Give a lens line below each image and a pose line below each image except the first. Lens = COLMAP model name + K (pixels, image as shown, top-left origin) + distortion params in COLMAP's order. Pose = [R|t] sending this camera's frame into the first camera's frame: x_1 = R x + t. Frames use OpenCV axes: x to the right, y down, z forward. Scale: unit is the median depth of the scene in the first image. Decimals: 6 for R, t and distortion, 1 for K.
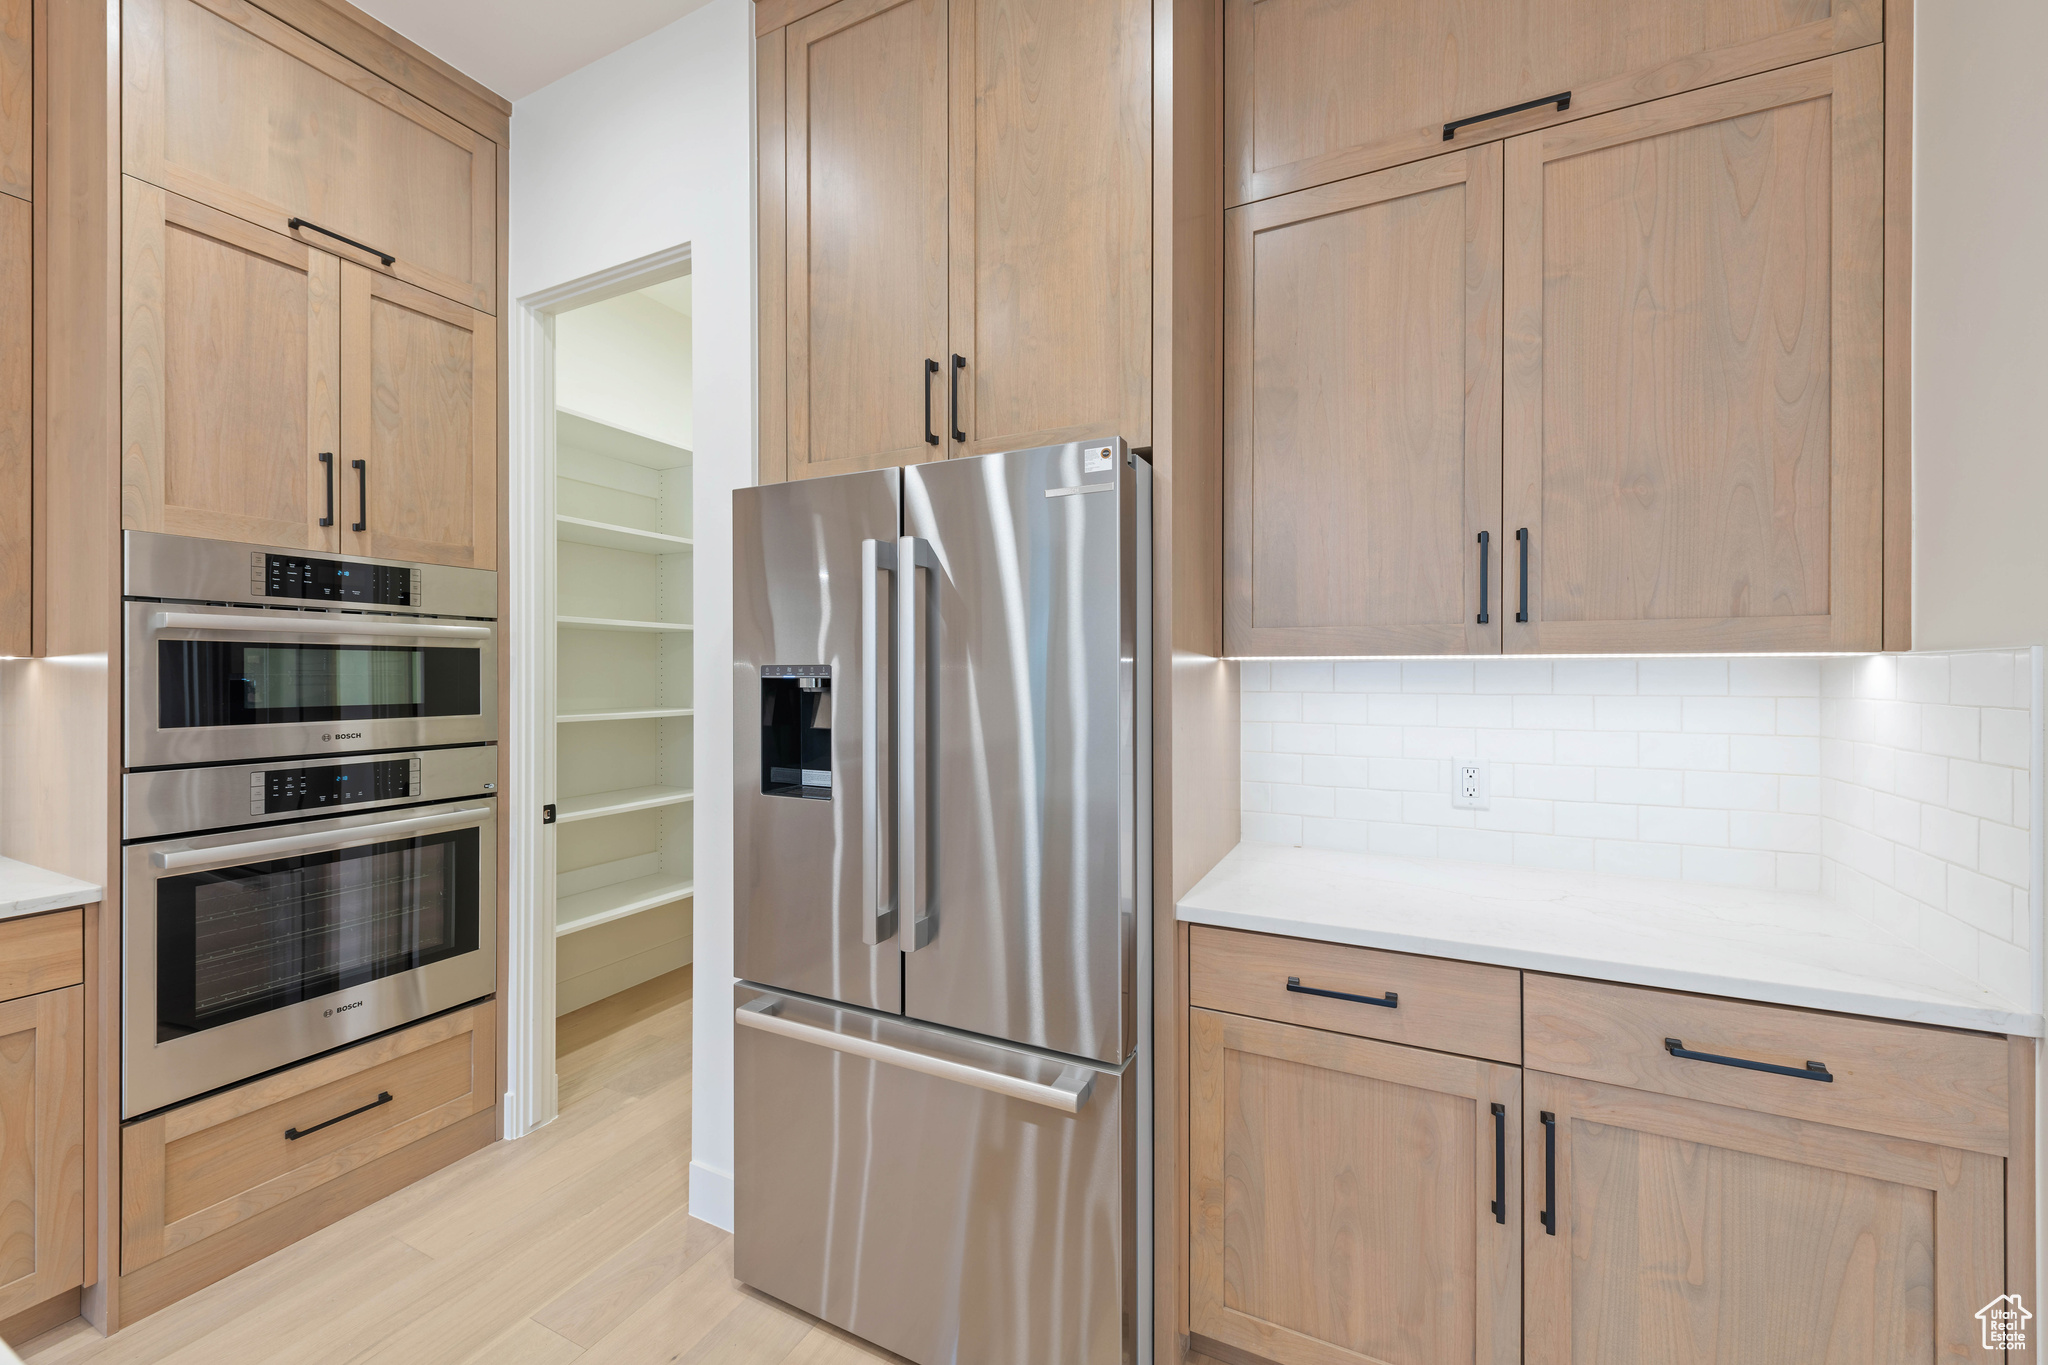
lens RADIAL K [[804.5, 0, 1024.0], [0, 804.5, 657.2], [0, 0, 1]] dist [0.000944, -0.000539]
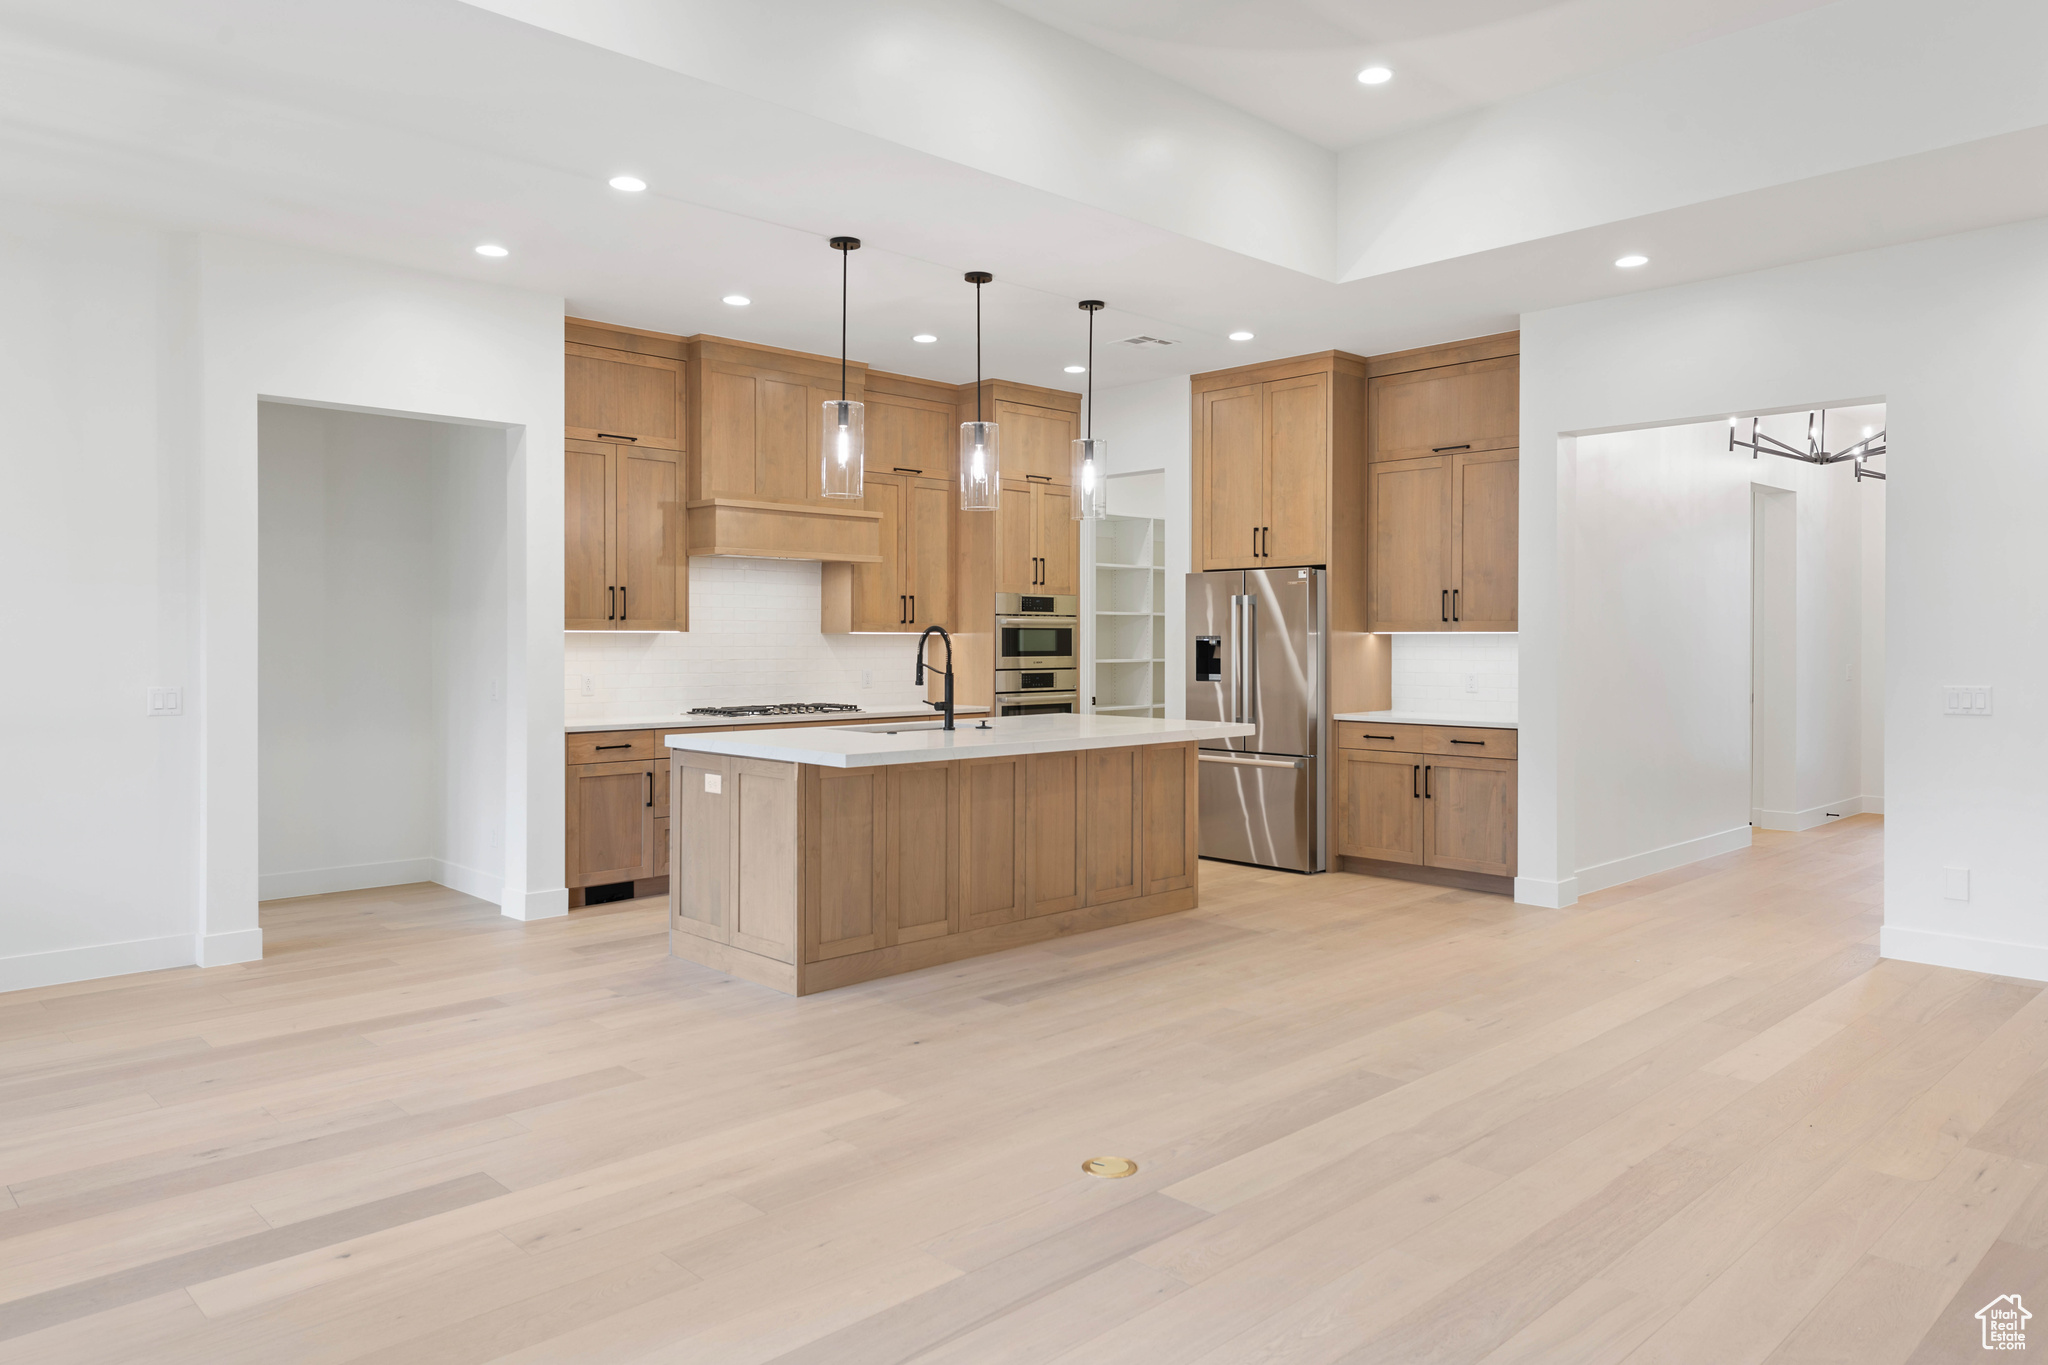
lens RADIAL K [[1340.4, 0, 1024.0], [0, 1340.4, 682.5], [0, 0, 1]] dist [0.044023, -0.000855]
pose [[0.940416, 0.011375, -0.339836, 0.737320], [0.006141, 0.998709, 0.050422, -0.070512], [0.339971, -0.049505, 0.939132, -3.784981]]
